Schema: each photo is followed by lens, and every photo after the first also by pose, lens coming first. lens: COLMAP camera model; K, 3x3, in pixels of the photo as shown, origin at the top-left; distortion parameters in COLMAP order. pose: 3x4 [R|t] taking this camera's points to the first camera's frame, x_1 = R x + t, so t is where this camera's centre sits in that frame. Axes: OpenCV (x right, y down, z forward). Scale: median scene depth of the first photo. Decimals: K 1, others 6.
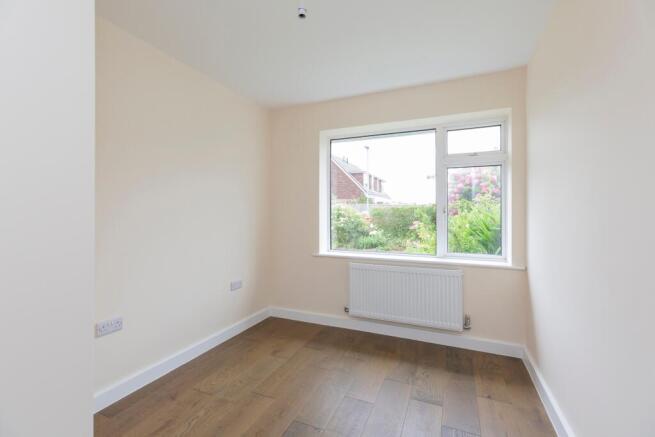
lens RADIAL K [[295.3, 0, 327.4], [0, 295.3, 220.9], [0, 0, 1]] dist [0.024015, 0.000563]
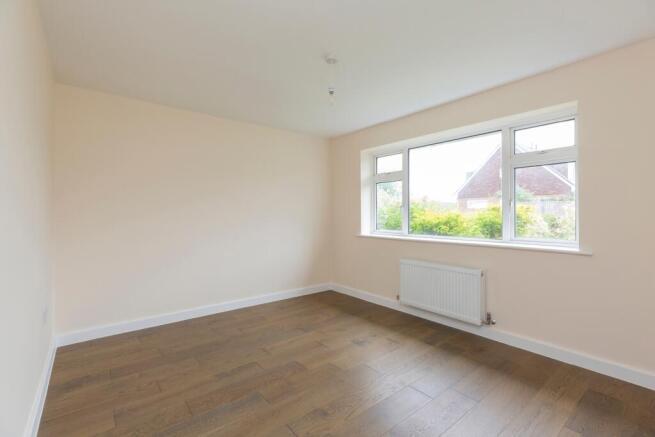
lens RADIAL K [[295.3, 0, 330.8], [0, 295.3, 215.2], [0, 0, 1]] dist [0.024015, 0.000563]
pose [[0.878882, 0.002430, -0.477033, 0.365626], [-0.014248, 0.999675, -0.021157, 0.004550], [0.476826, 0.025391, 0.878631, -0.153702]]
